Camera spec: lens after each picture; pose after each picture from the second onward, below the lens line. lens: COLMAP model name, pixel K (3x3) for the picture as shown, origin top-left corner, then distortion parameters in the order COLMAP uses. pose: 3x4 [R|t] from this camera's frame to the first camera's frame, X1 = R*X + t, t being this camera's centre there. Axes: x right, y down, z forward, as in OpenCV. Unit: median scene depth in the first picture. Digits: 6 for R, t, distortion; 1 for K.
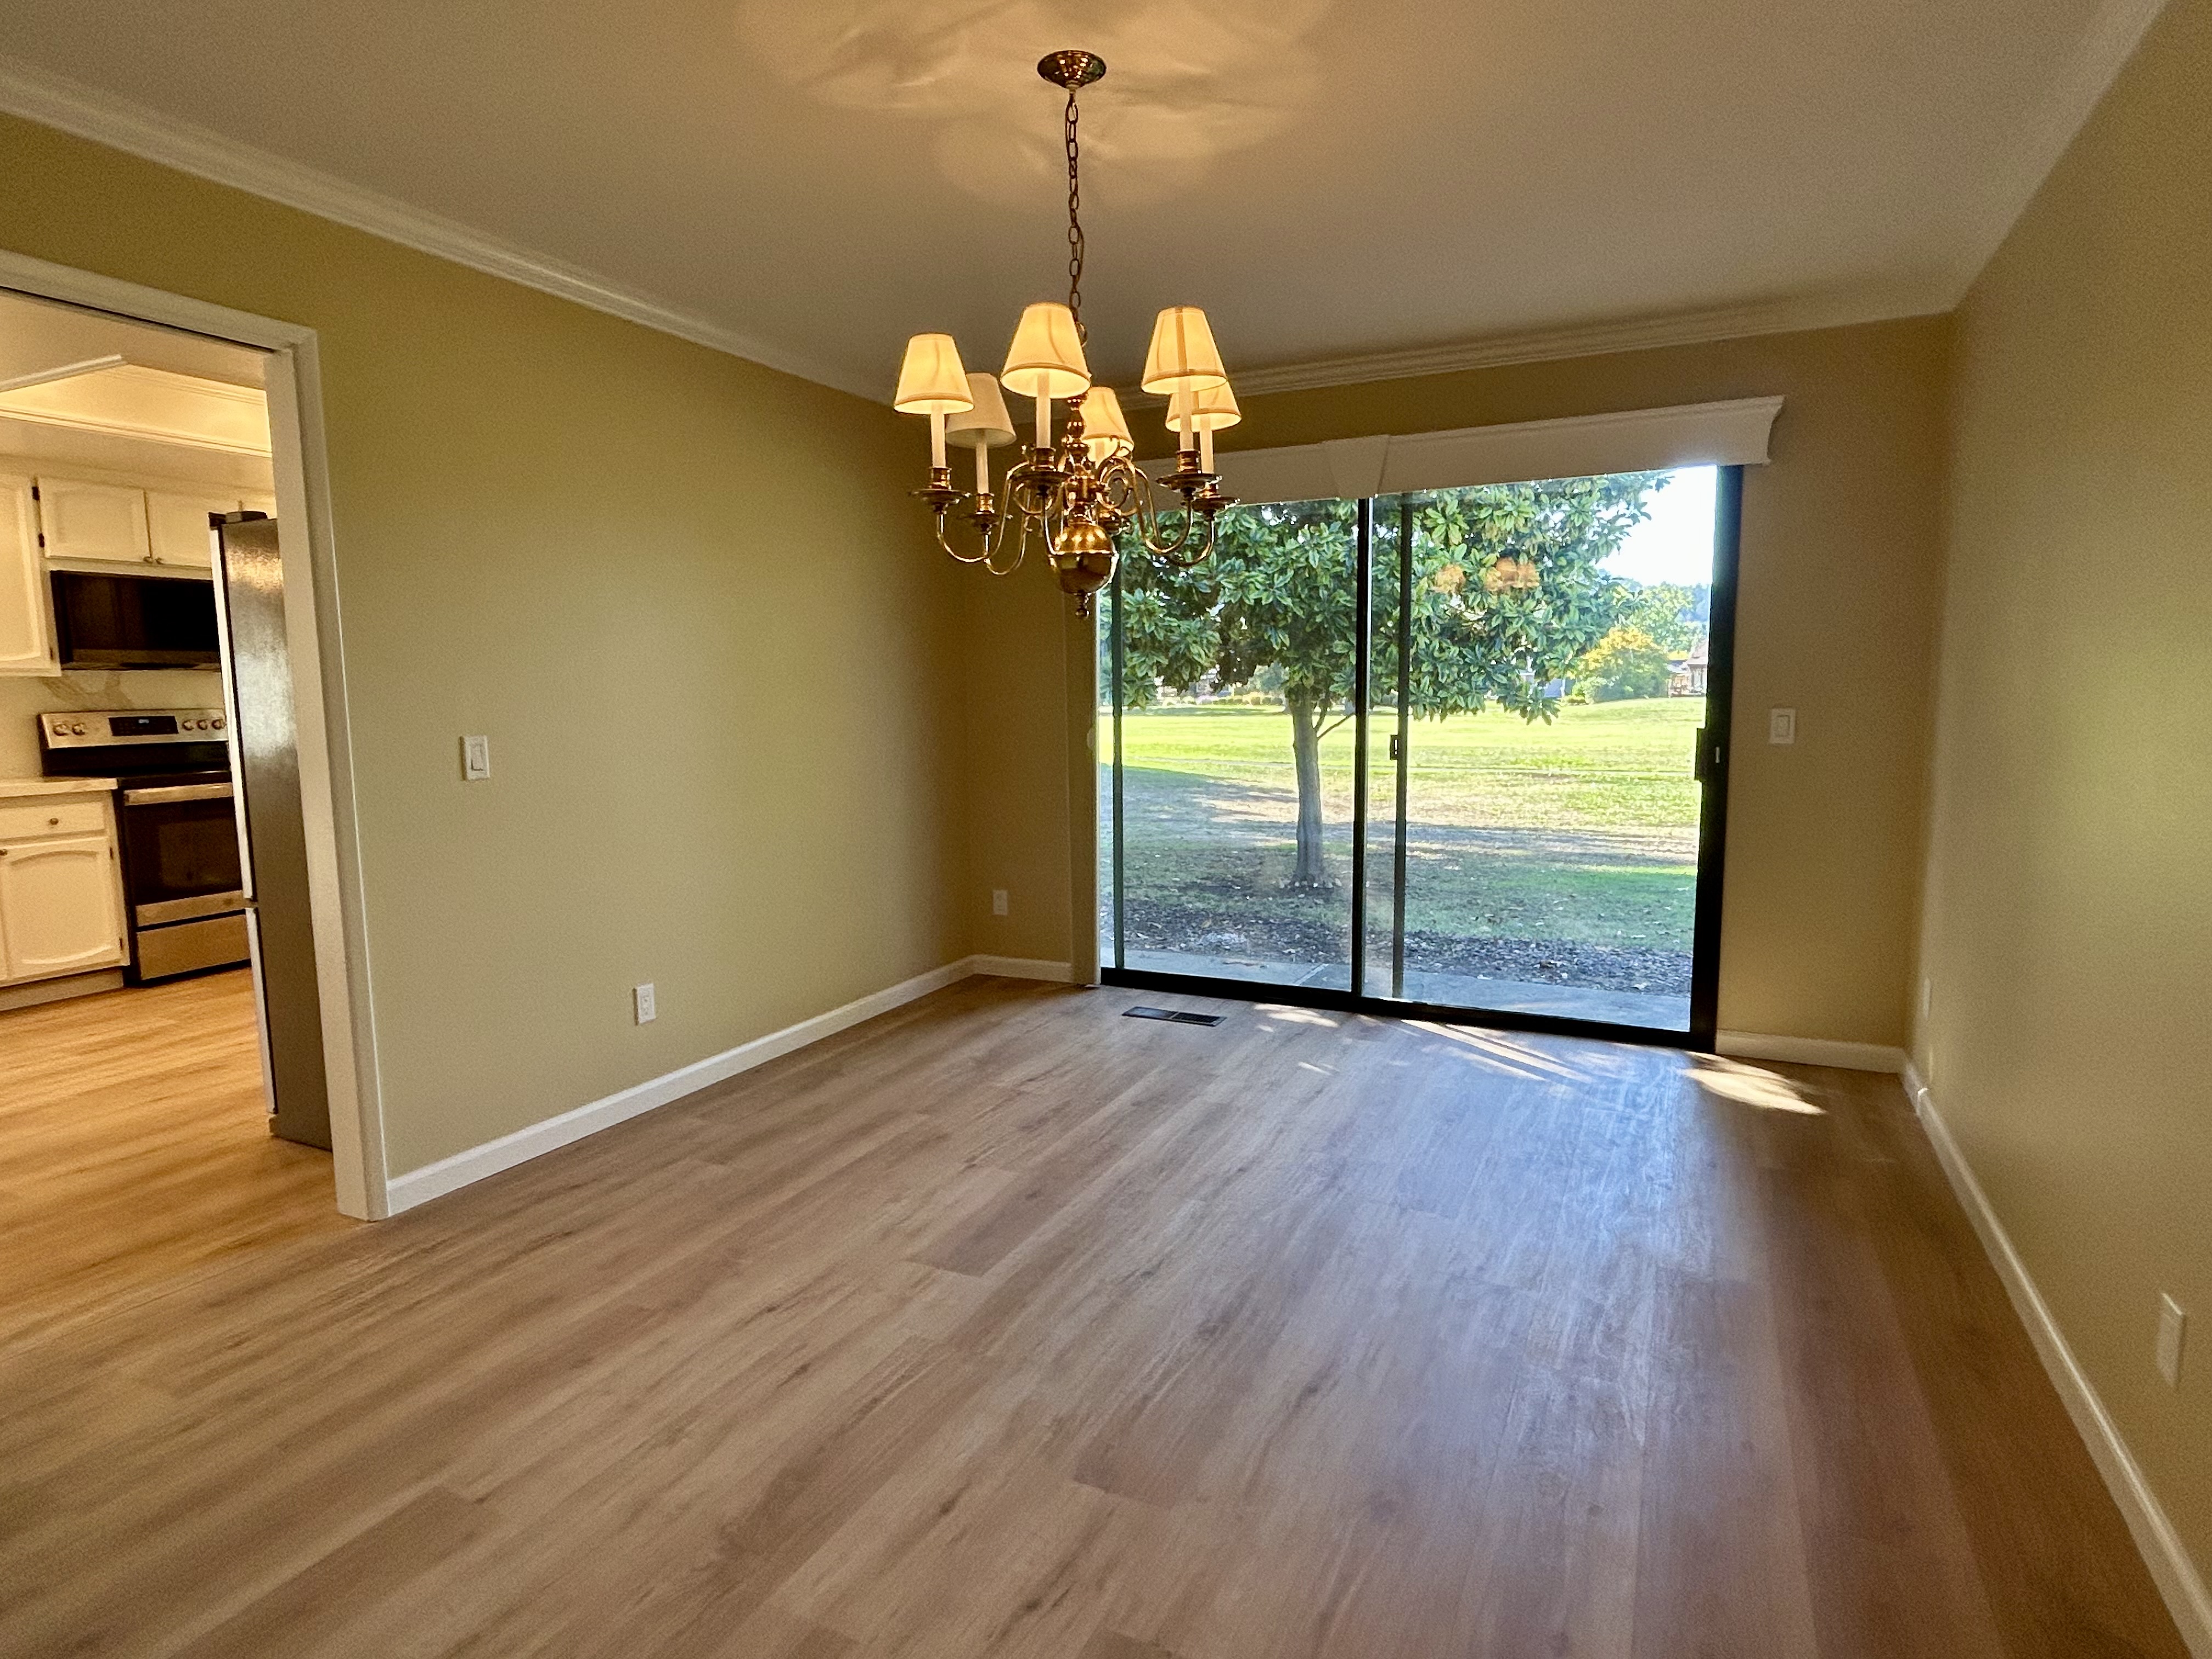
lens RADIAL K [[1189.3, 0, 1068.2], [0, 1189.3, 818.9], [0, 0, 1]] dist [-0.001674, -0.000027]
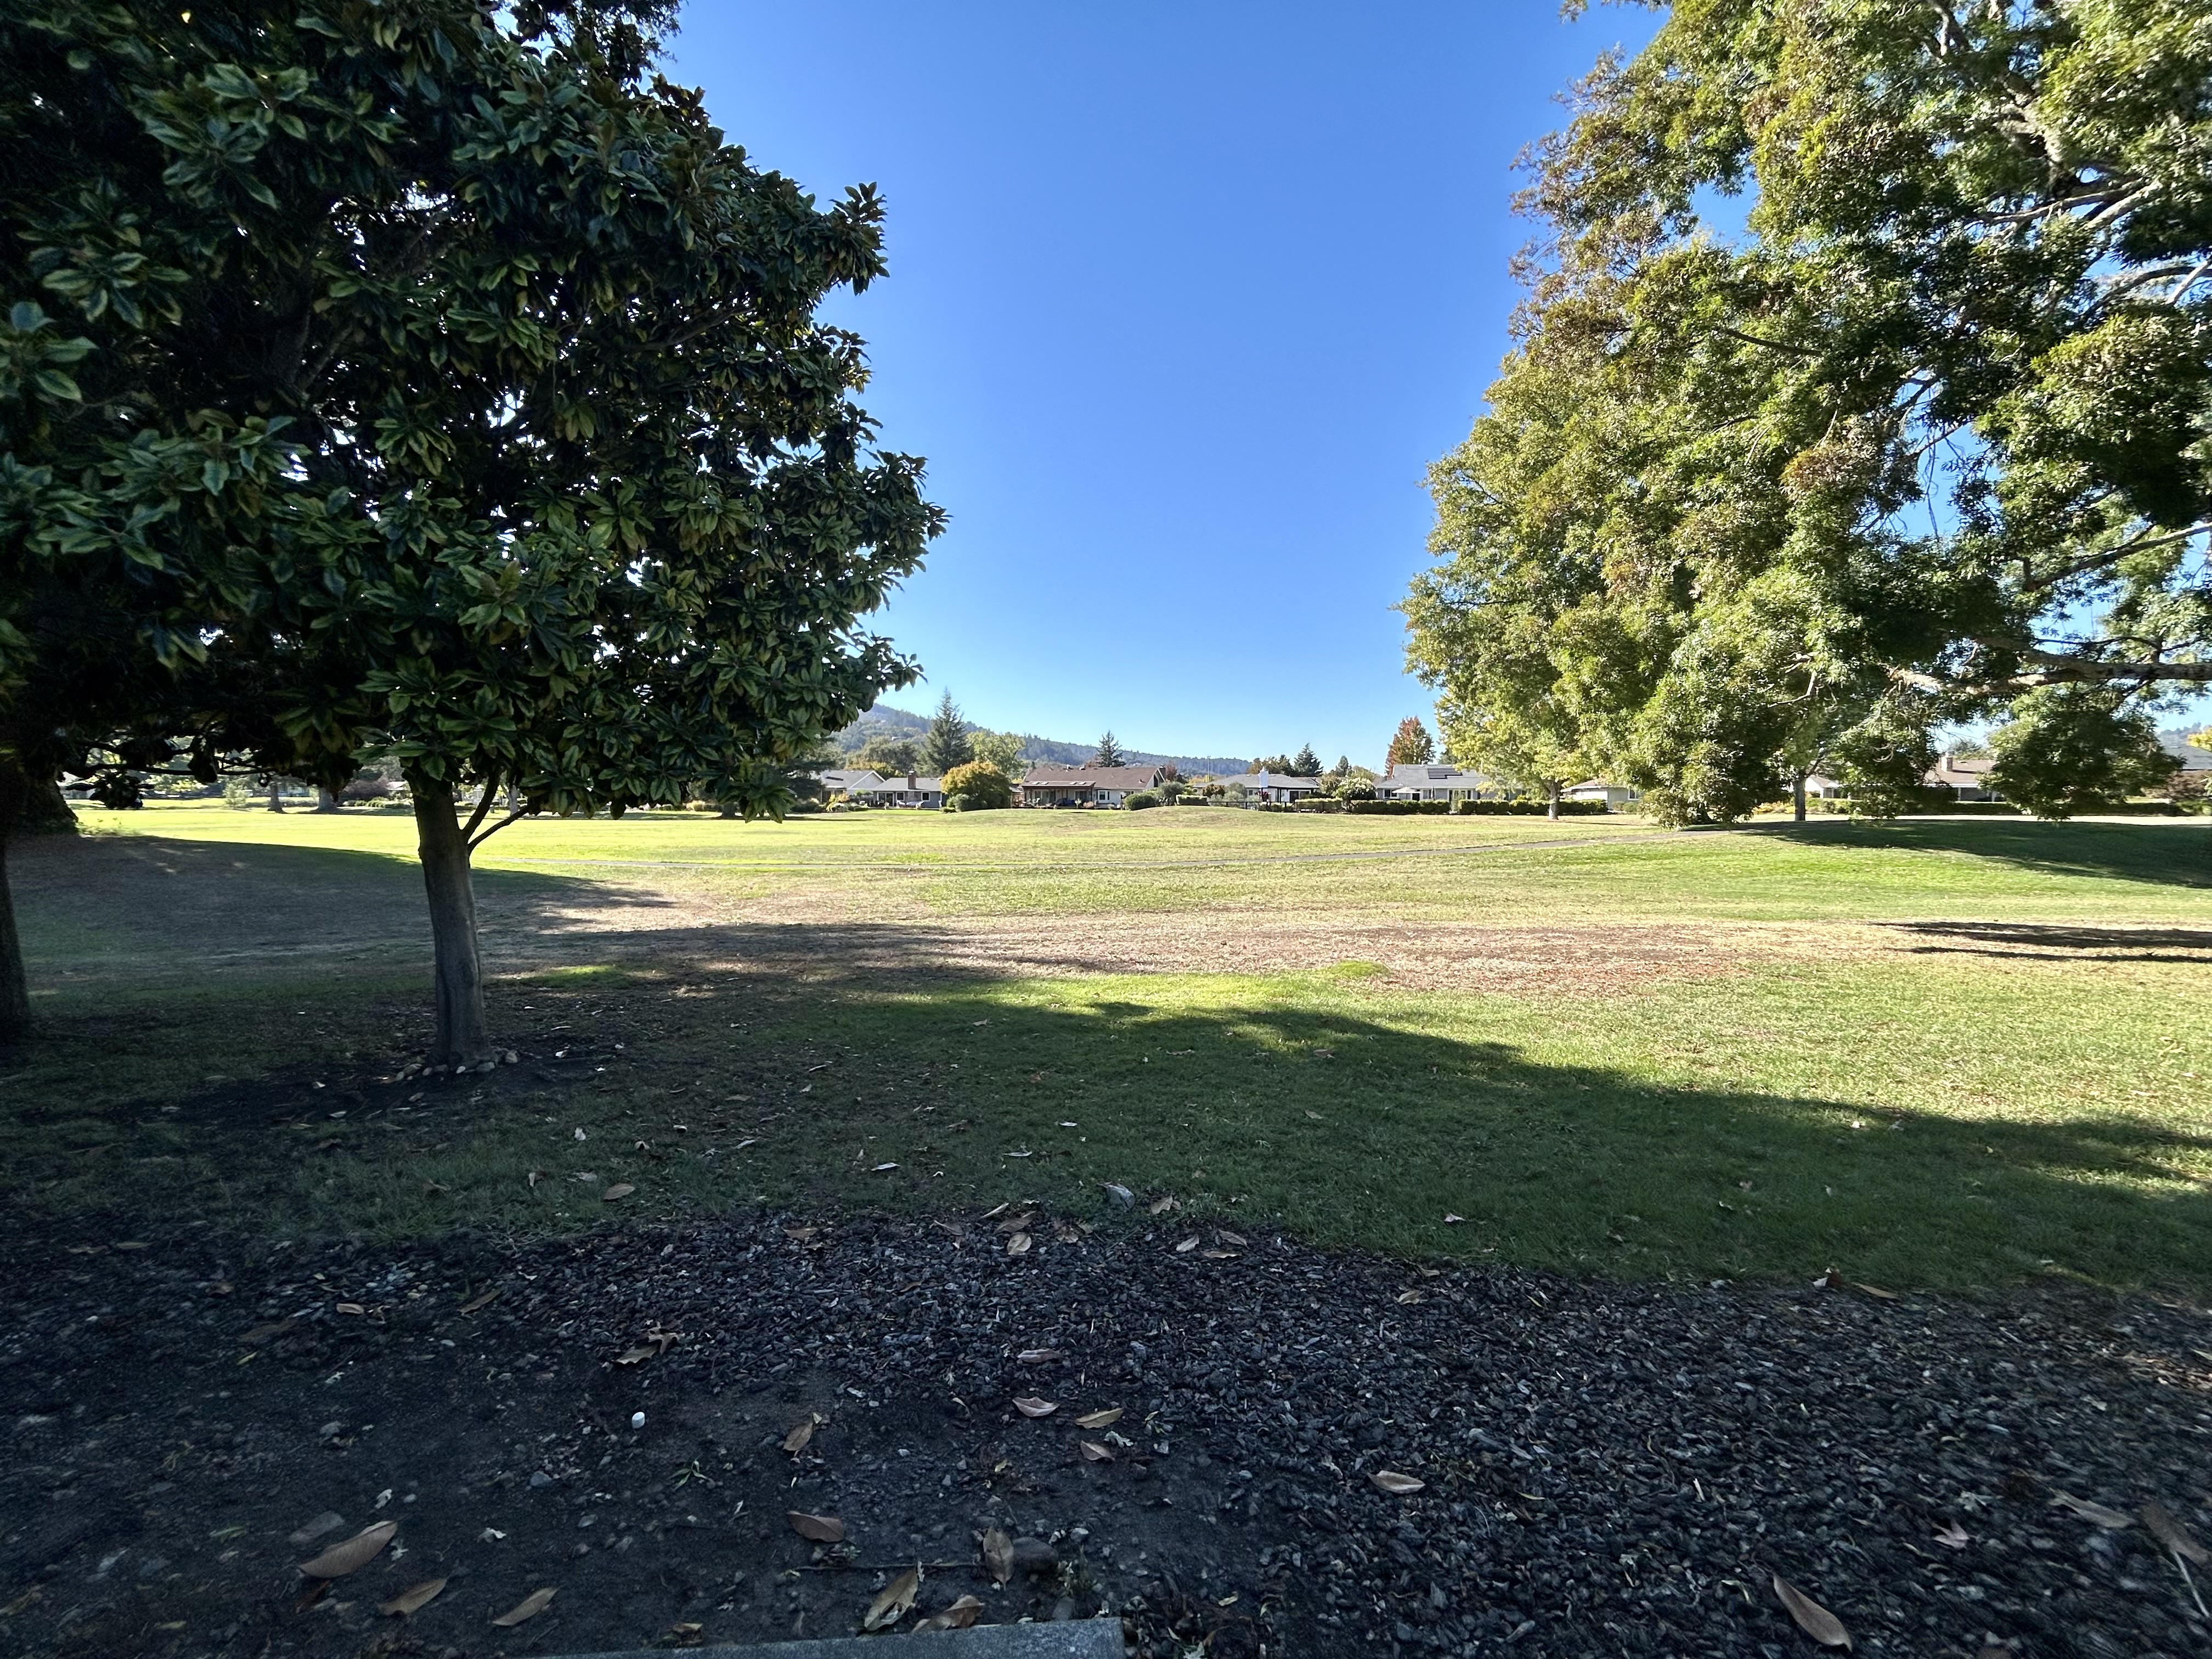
lens RADIAL K [[906.7, 0, 1108.8], [0, 906.7, 825.1], [0, 0, 1]] dist [-0.000258, 0.000939]
pose [[0.840671, 0.000753, 0.541546, 0.098672], [0.043494, 0.996675, -0.068905, -0.012154], [-0.539797, 0.081481, 0.837842, 0.162432]]
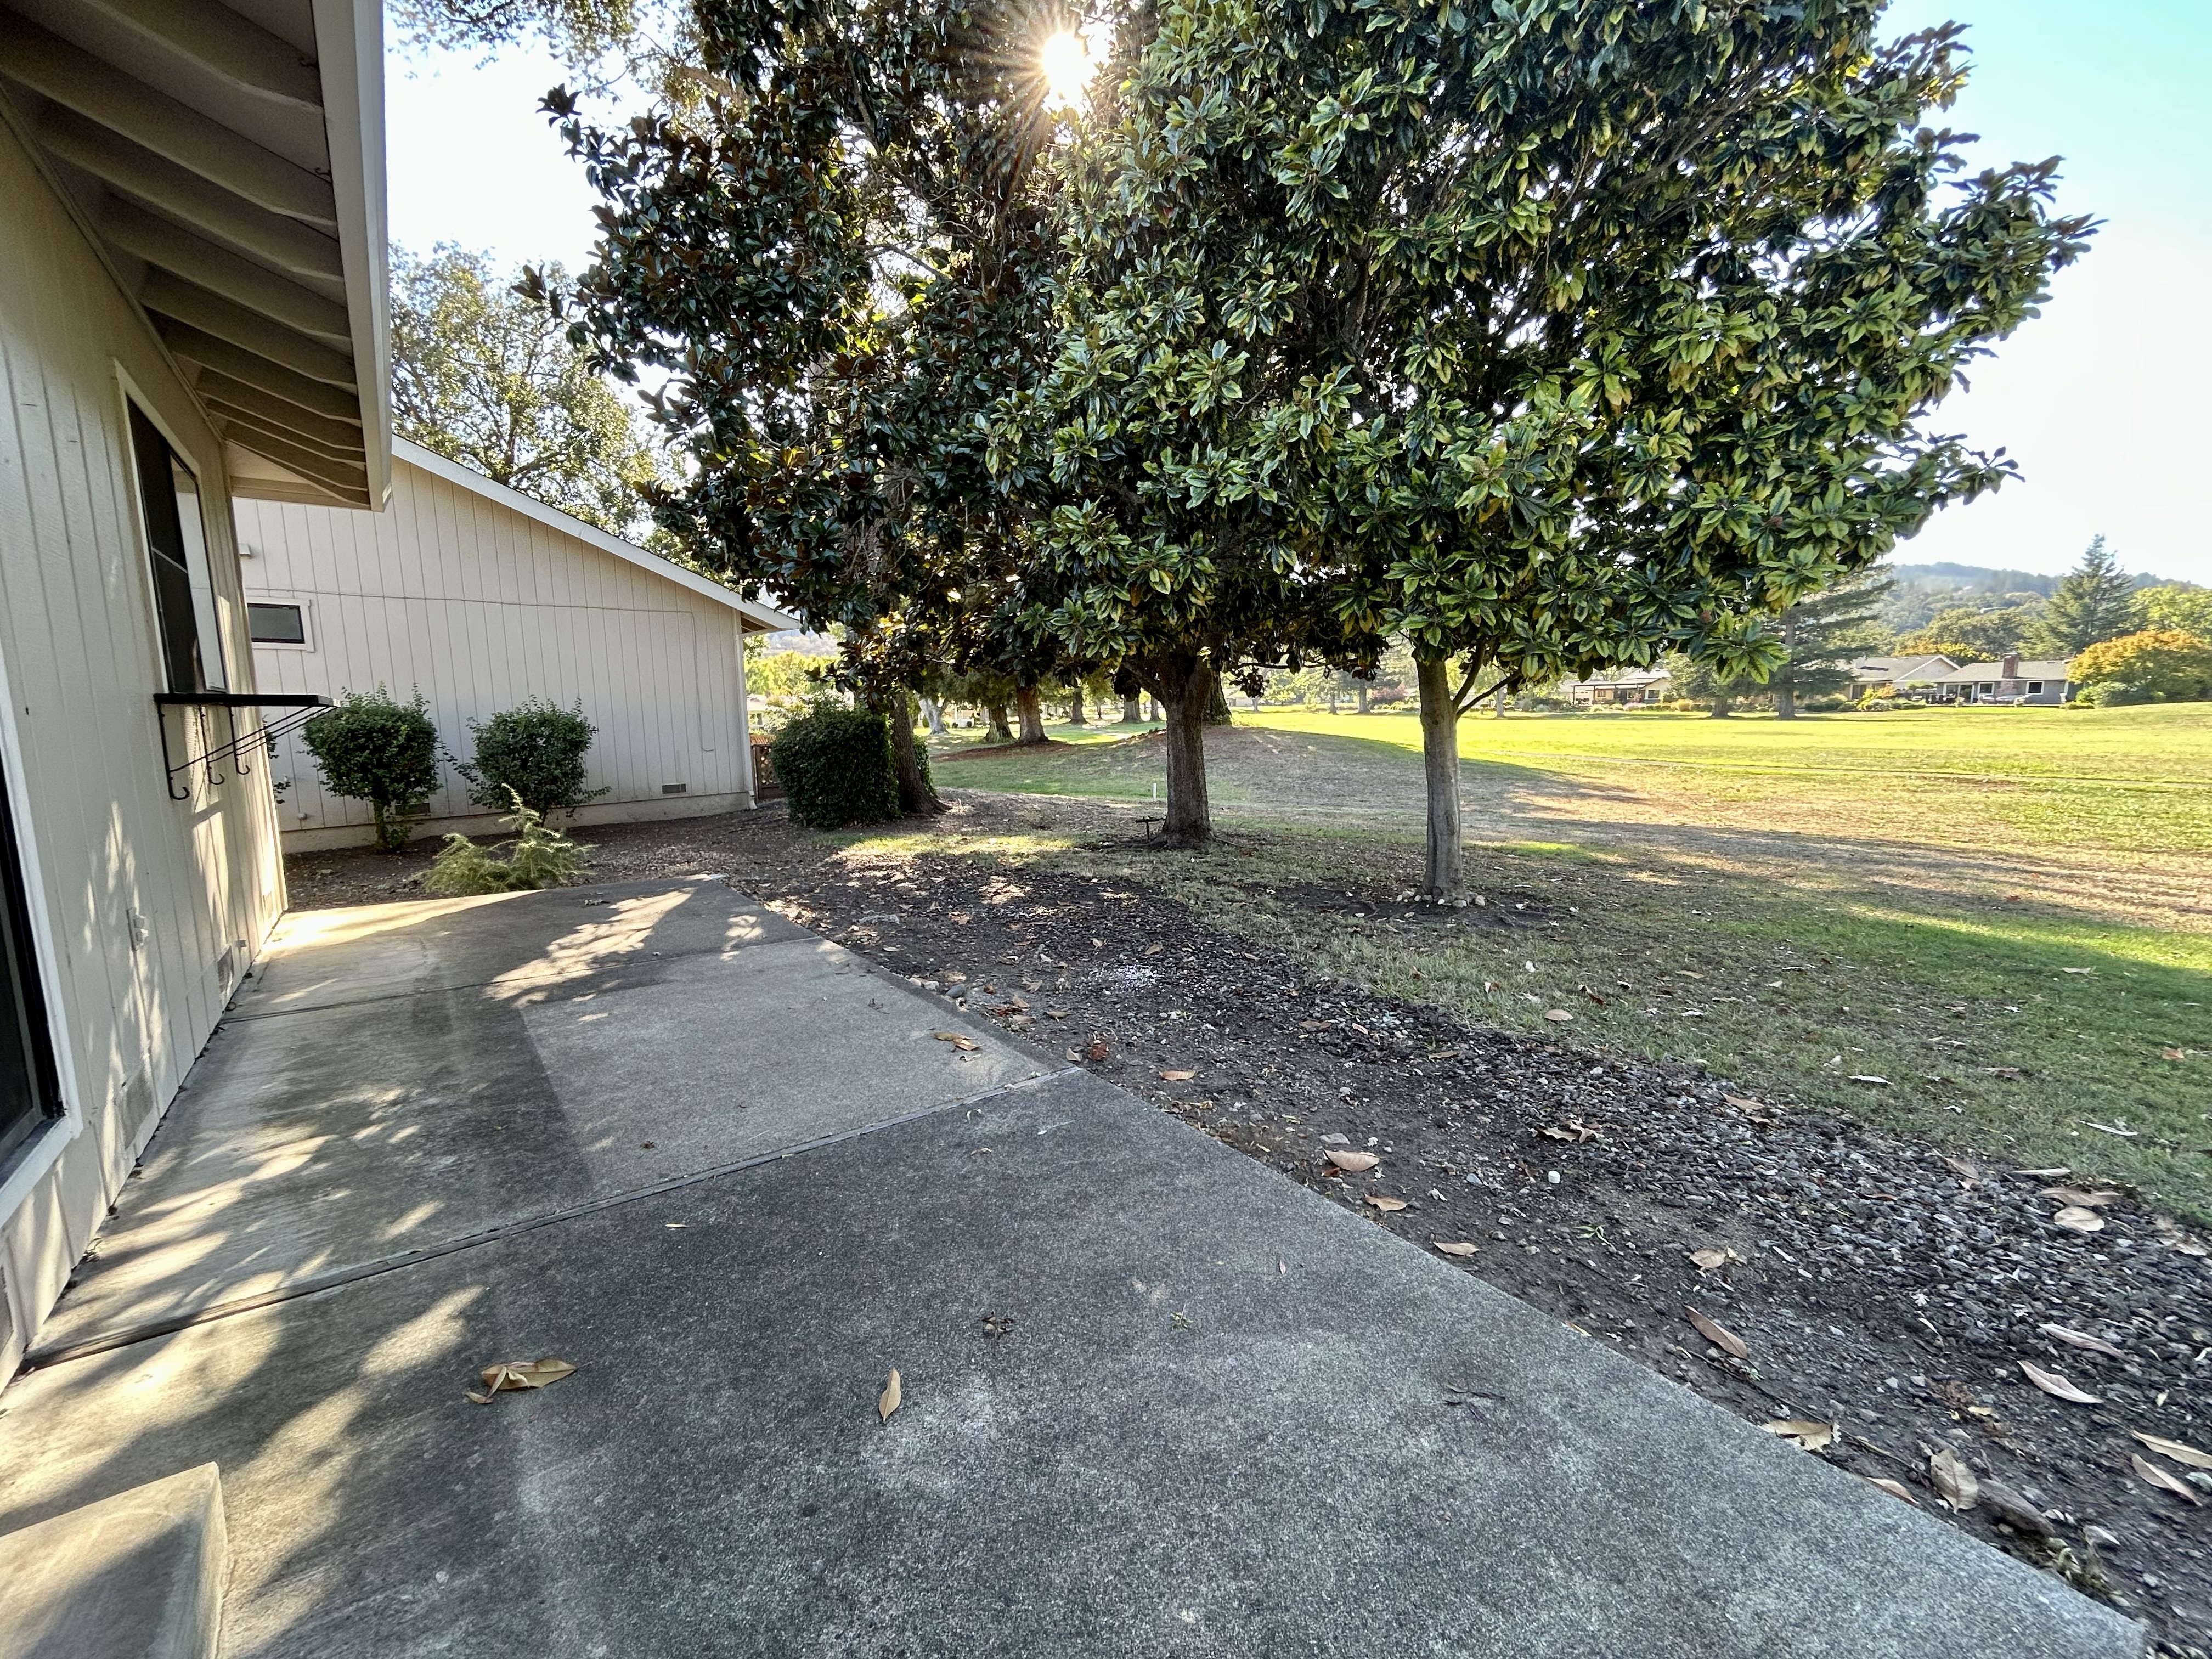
lens RADIAL K [[911.0, 0, 1098.7], [0, 911.0, 822.1], [0, 0, 1]] dist [0.000982, 0.000125]
pose [[0.912642, 0.050875, -0.405581, 0.100692], [-0.040888, 0.998610, 0.033257, -0.003924], [0.406710, -0.013769, 0.913454, 0.155250]]
